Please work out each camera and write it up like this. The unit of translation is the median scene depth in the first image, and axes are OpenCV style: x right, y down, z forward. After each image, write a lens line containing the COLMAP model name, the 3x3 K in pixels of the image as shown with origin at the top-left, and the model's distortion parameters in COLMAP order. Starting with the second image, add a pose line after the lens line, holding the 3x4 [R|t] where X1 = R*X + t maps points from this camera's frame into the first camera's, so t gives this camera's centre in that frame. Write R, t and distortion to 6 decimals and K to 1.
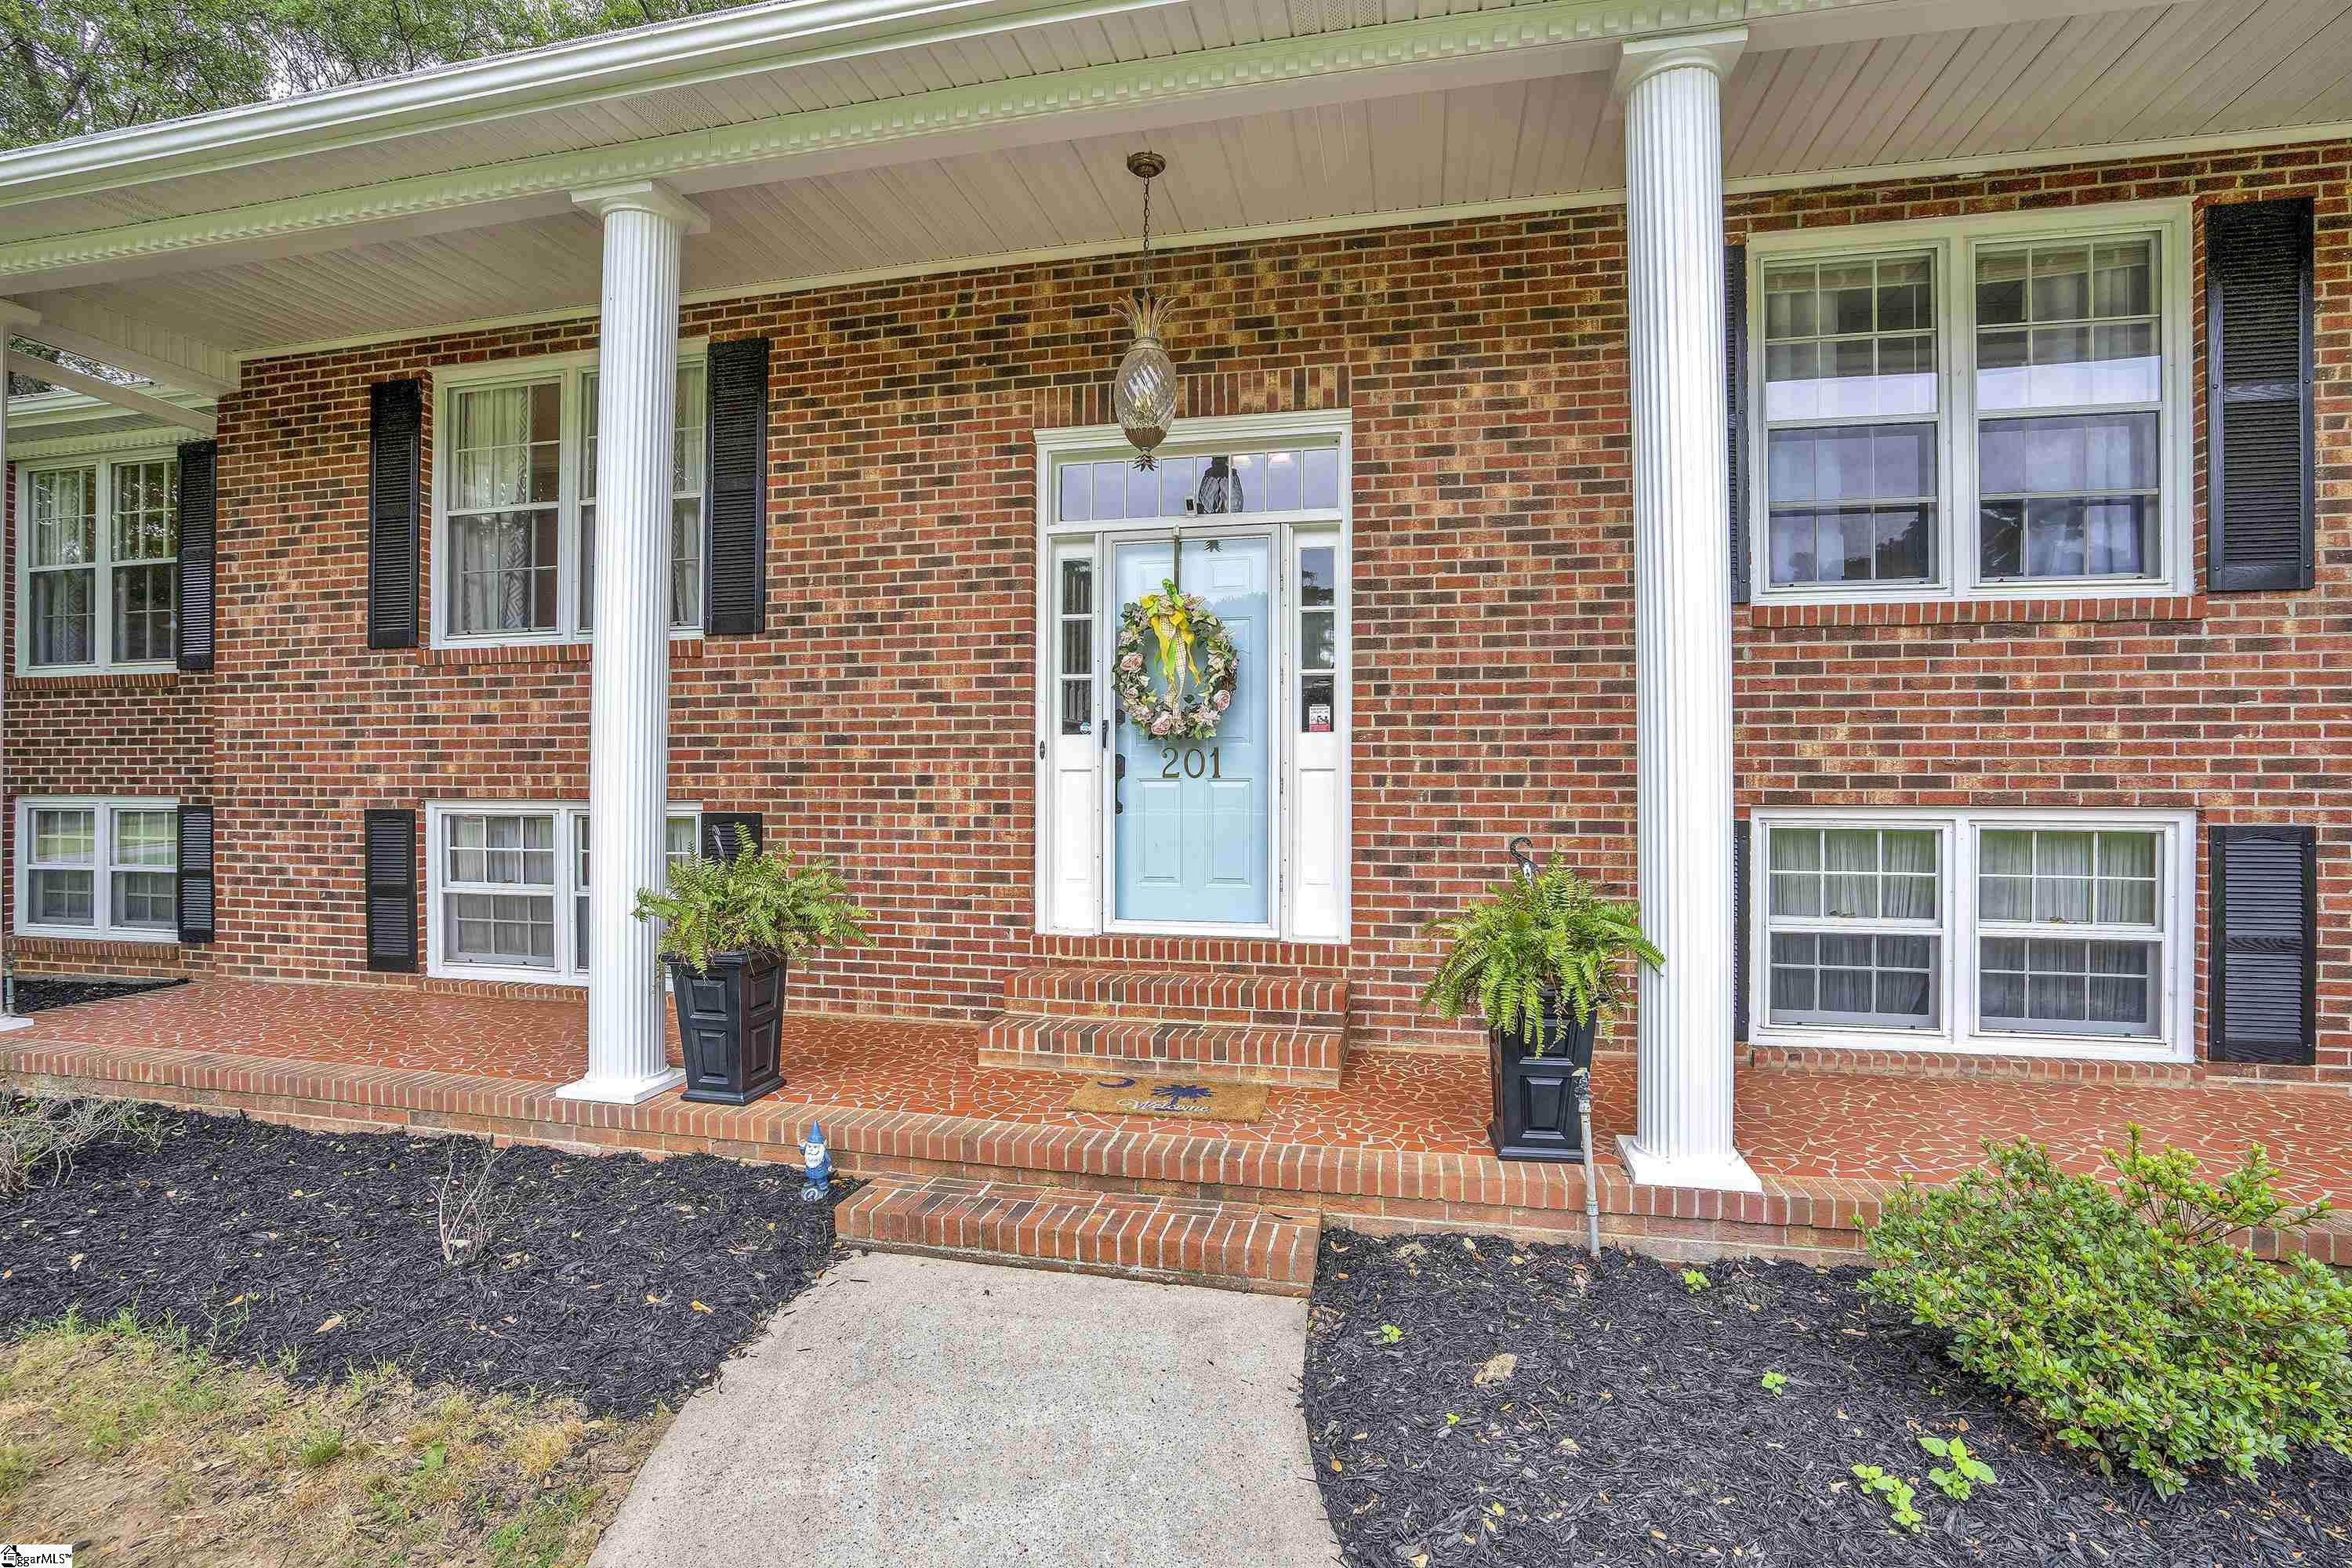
lens RADIAL K [[1048.0, 0, 1176.0], [0, 1048.0, 784.0], [0, 0, 1]] dist [-0.013456, 0.000153]
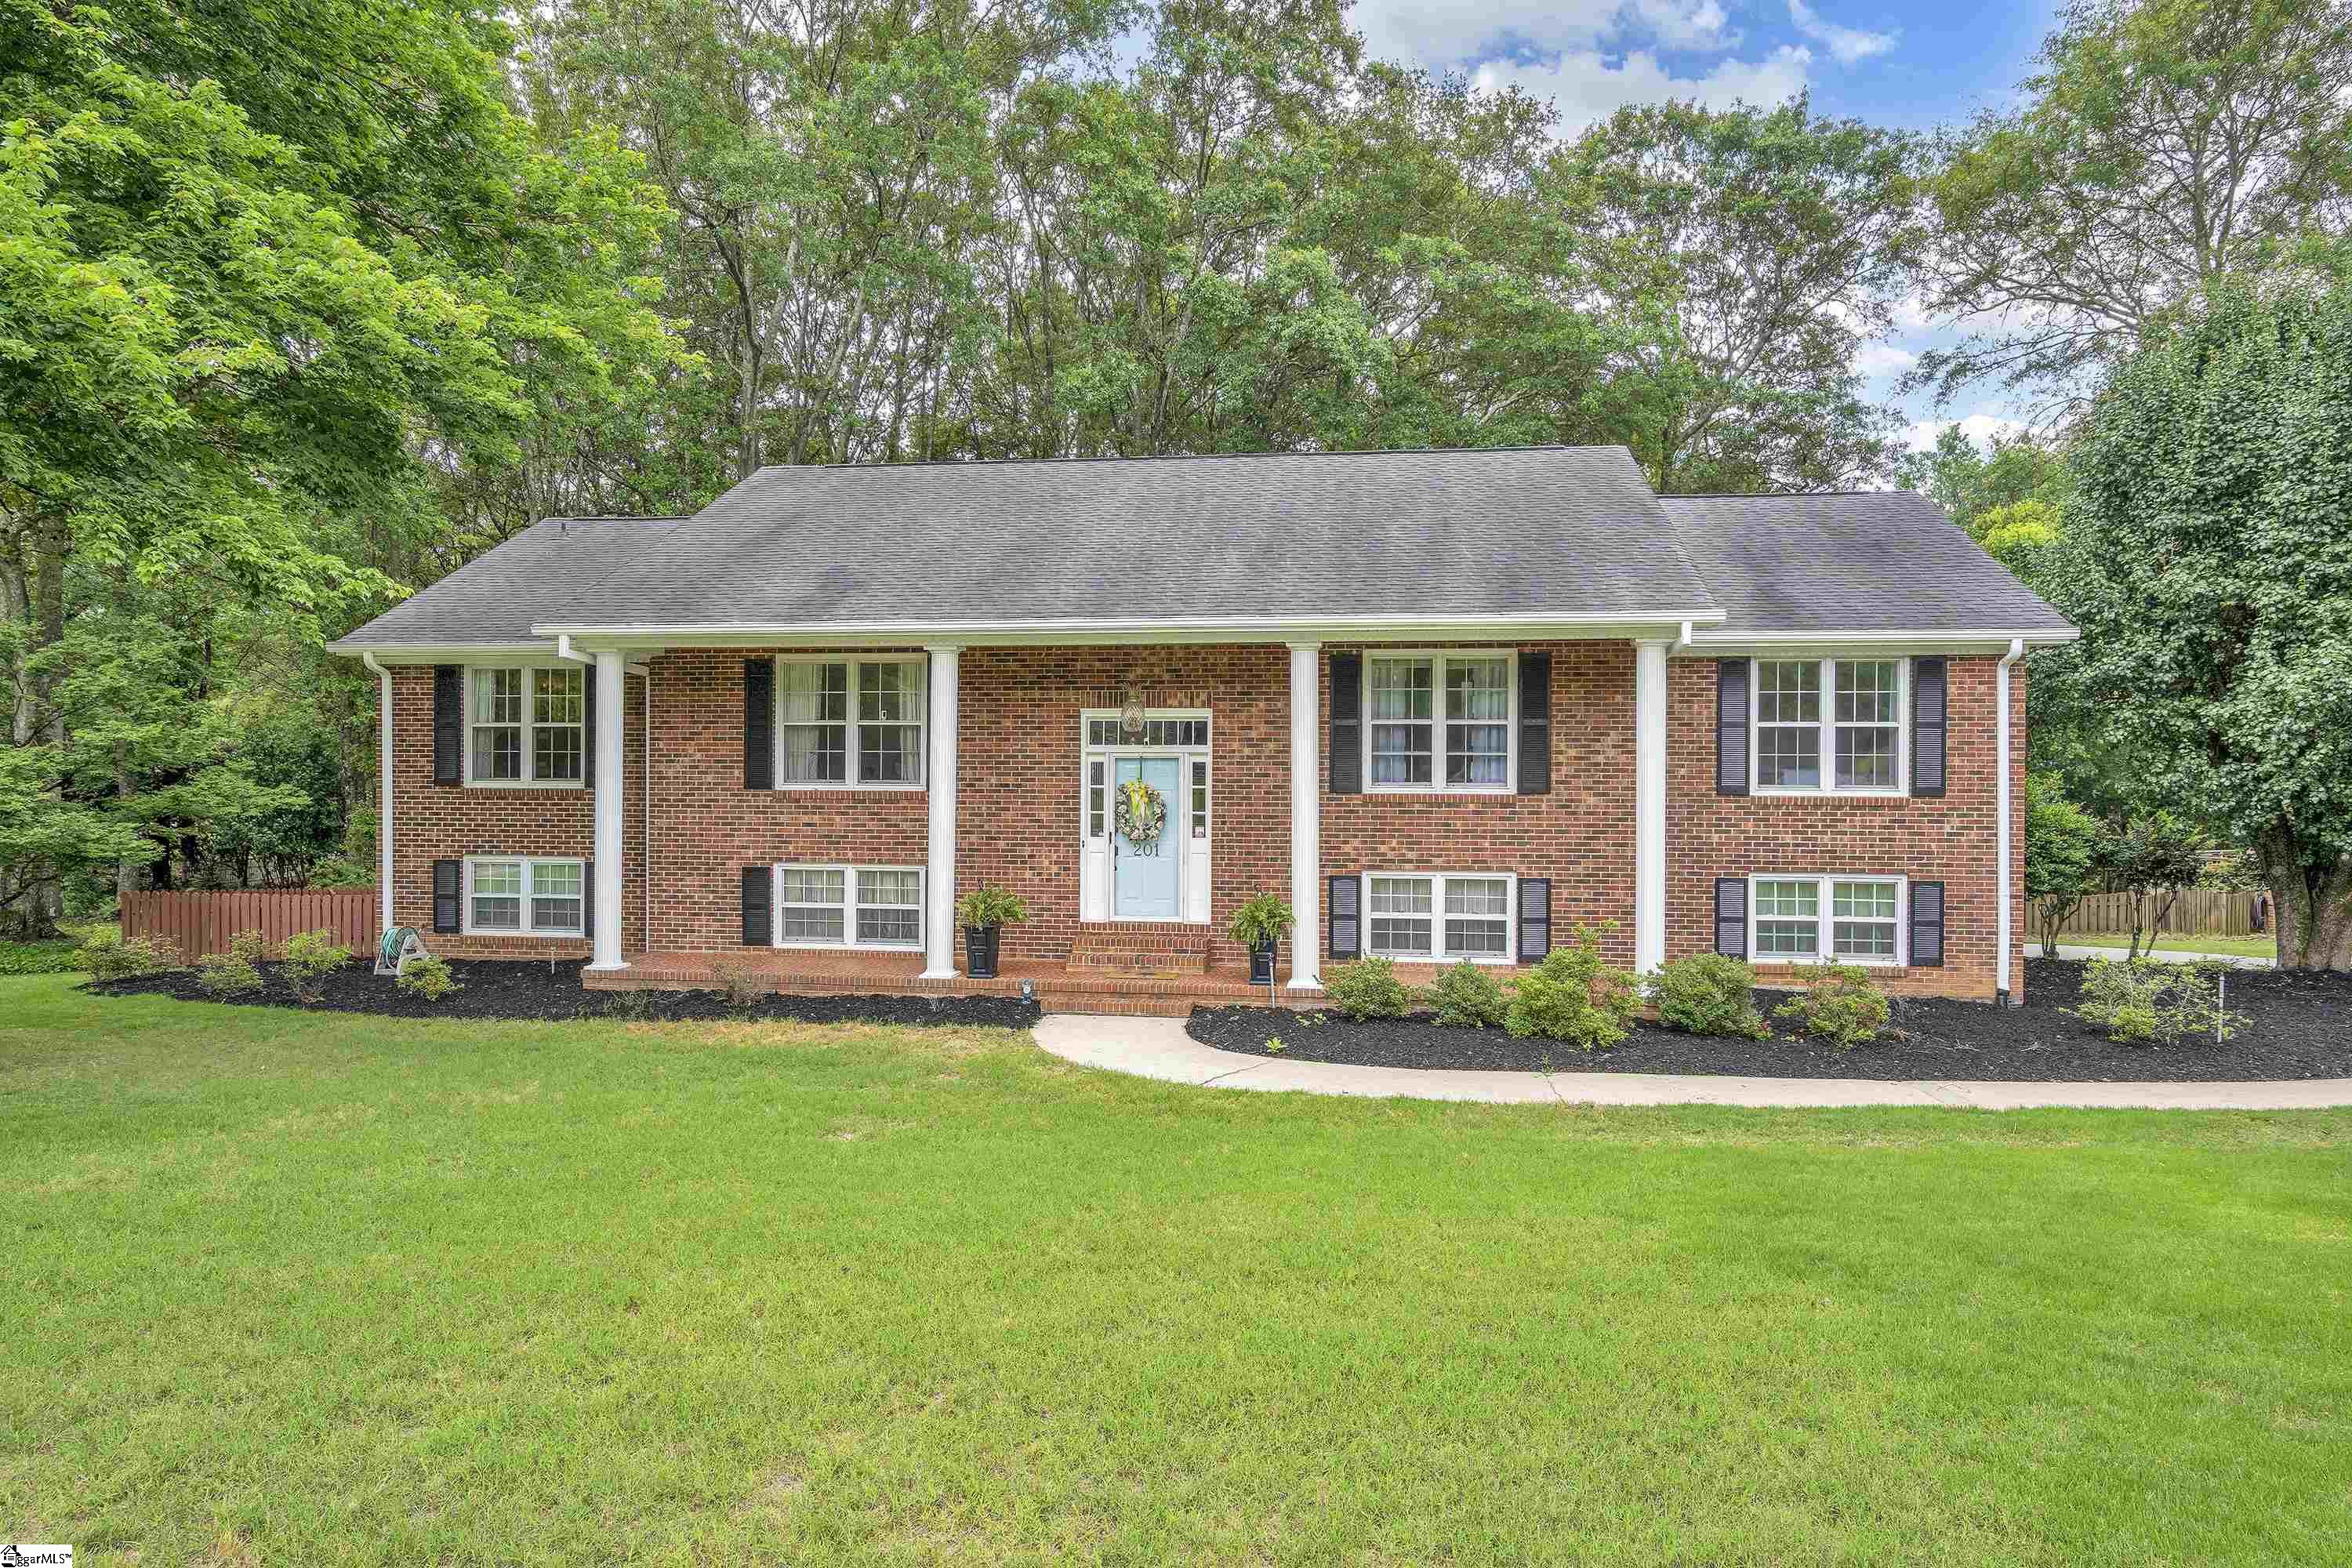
lens RADIAL K [[1468.7, 0, 1176.0], [0, 1468.7, 784.0], [0, 0, 1]] dist [0.000584, 0.000090]
pose [[0.996873, 0.003725, 0.078930, -0.191605], [-0.003958, 0.999988, 0.002792, -0.188523], [-0.078919, -0.003096, 0.996876, -2.453572]]
